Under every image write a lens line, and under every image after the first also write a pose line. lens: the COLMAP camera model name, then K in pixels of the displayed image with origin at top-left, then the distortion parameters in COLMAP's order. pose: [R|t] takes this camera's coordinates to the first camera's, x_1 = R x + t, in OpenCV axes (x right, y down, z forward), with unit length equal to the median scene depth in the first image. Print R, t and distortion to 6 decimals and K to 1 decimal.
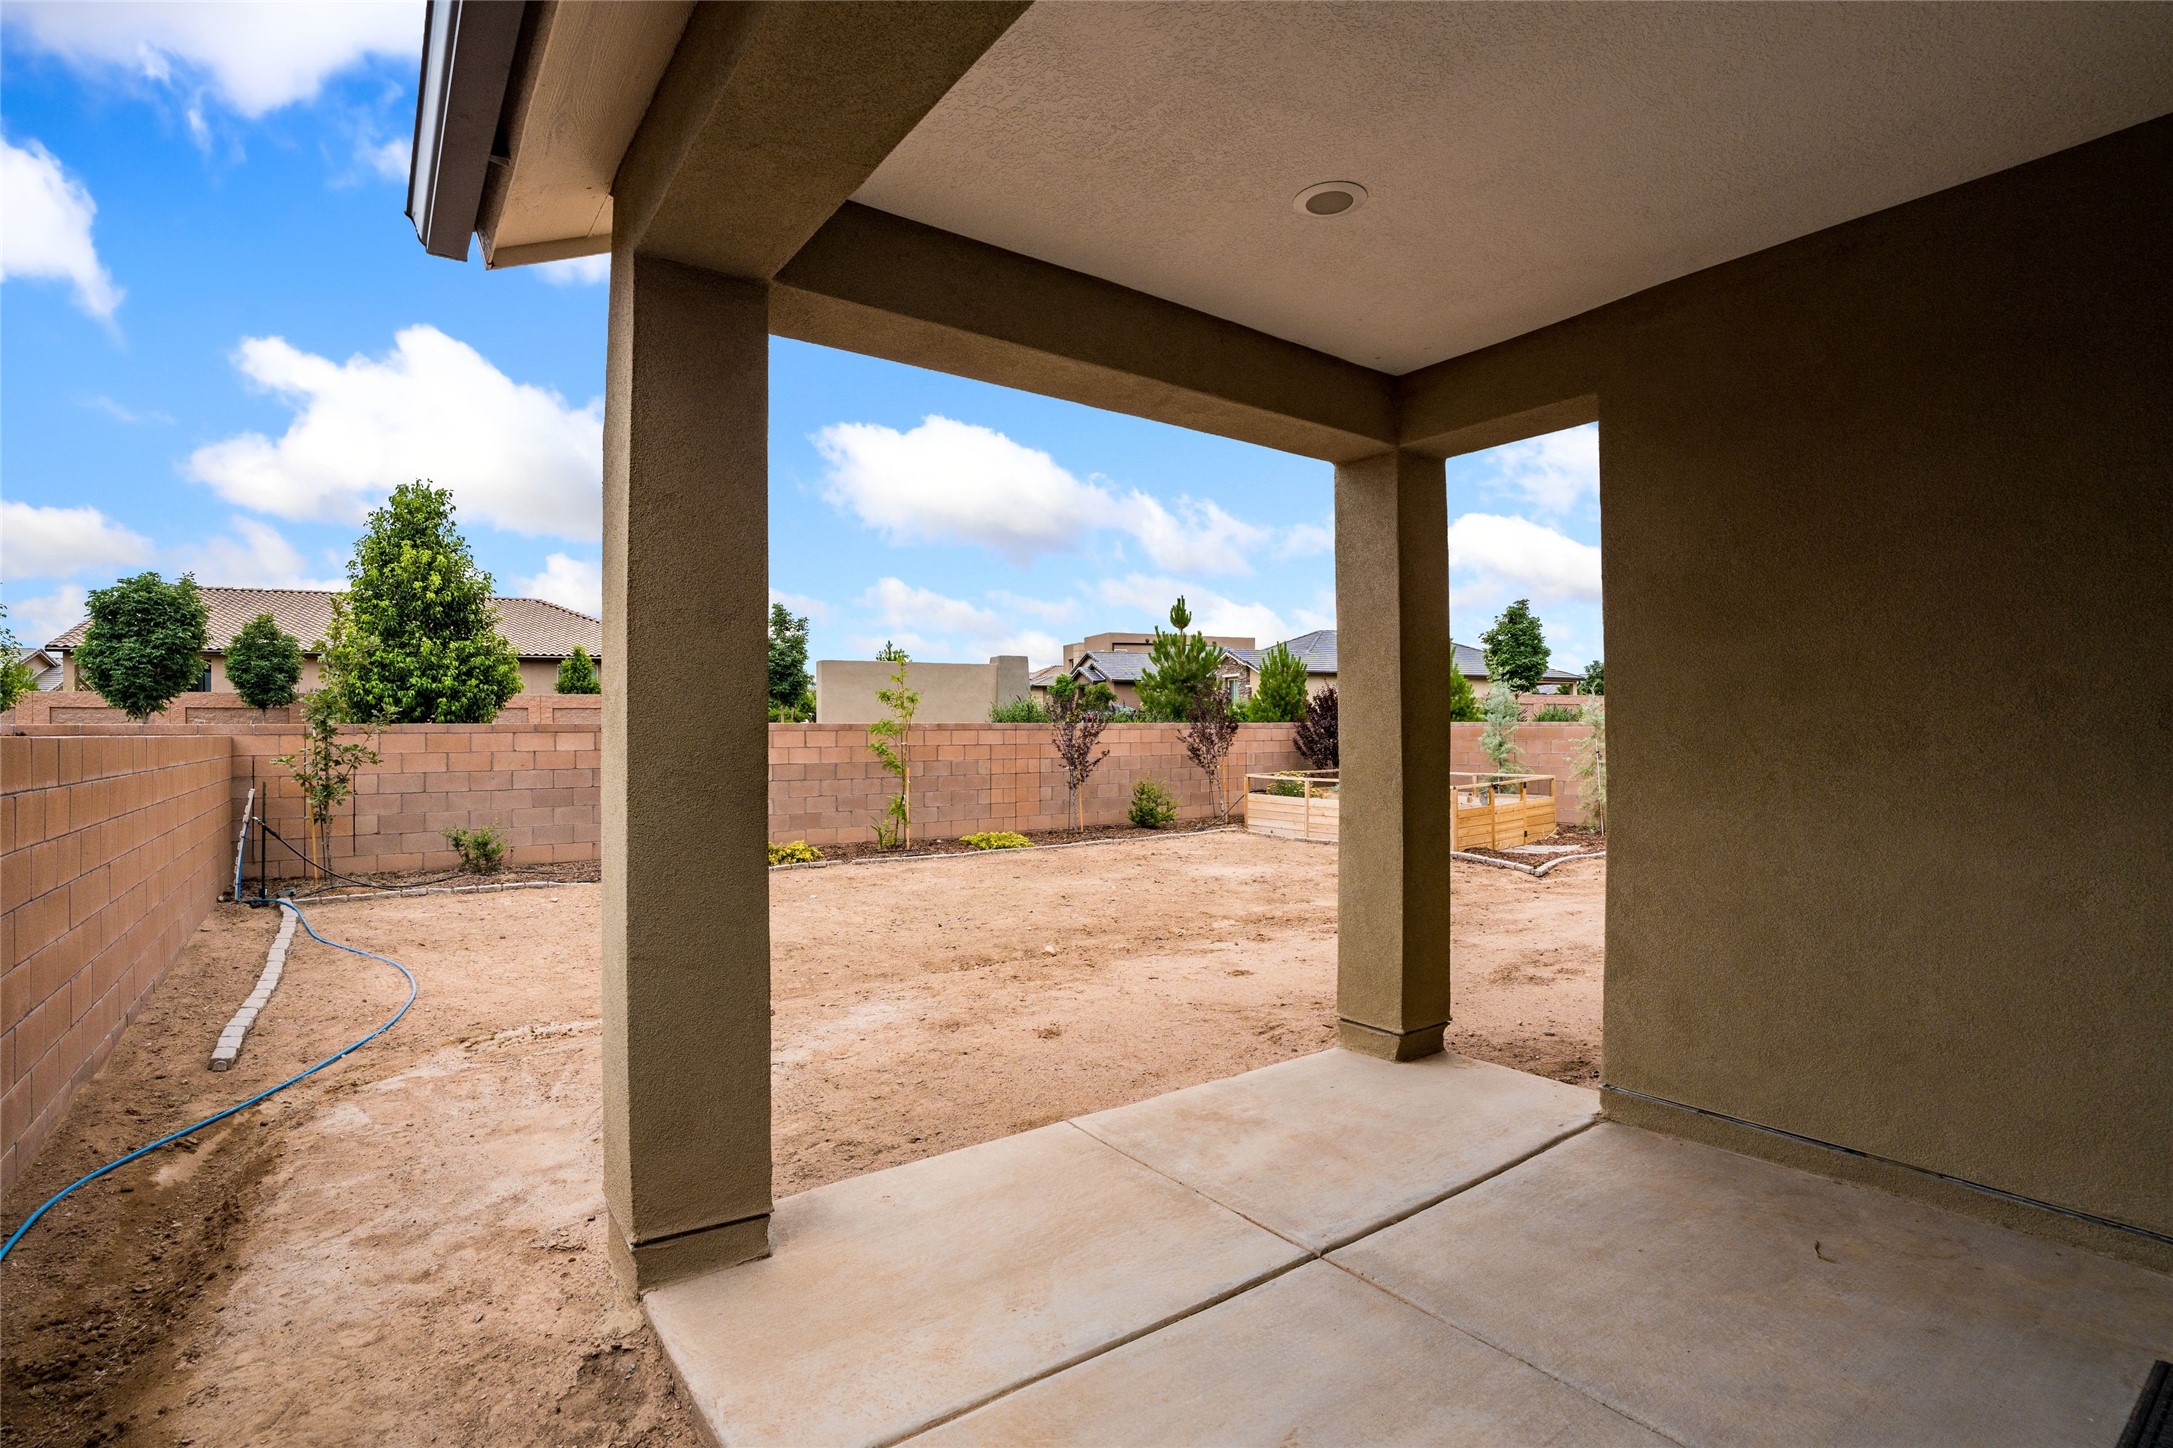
lens RADIAL K [[1048.6, 0, 1111.8], [0, 1048.6, 740.4], [0, 0, 1]] dist [-0.007221, 0.000033]
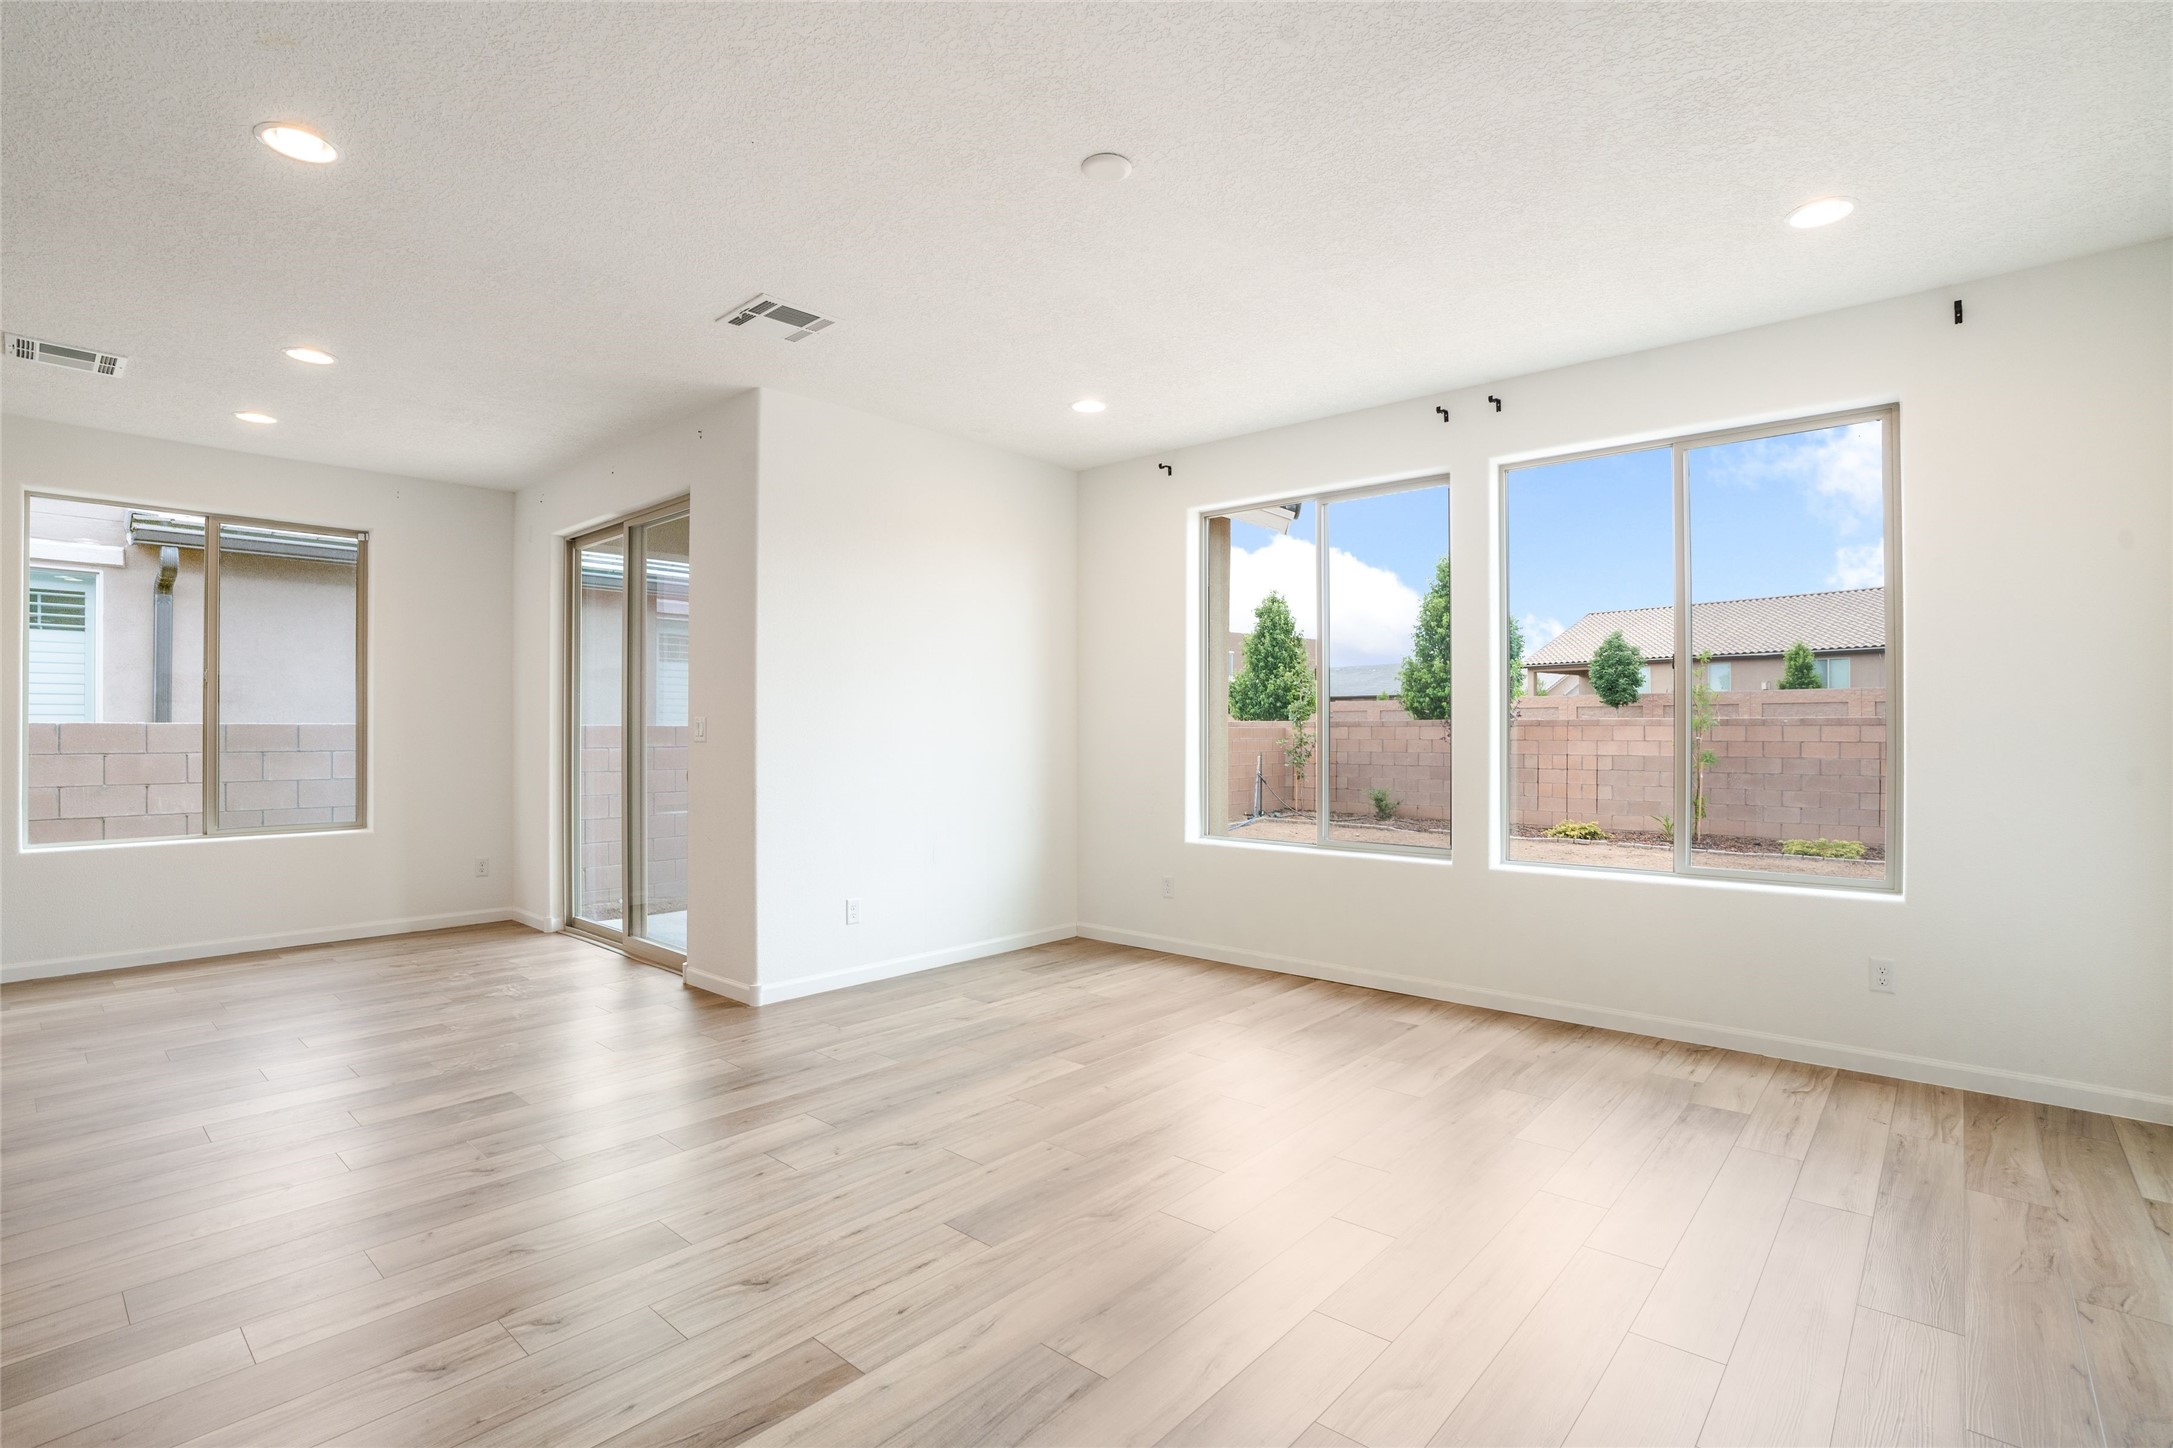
lens RADIAL K [[1048.6, 0, 1086.7], [0, 1048.6, 734.7], [0, 0, 1]] dist [-0.007221, 0.000033]
pose [[0.268147, 0.010463, -0.963321, 0.660863], [-0.009802, 0.999919, 0.008132, -0.003519], [0.963328, 0.007262, 0.268228, 0.161605]]
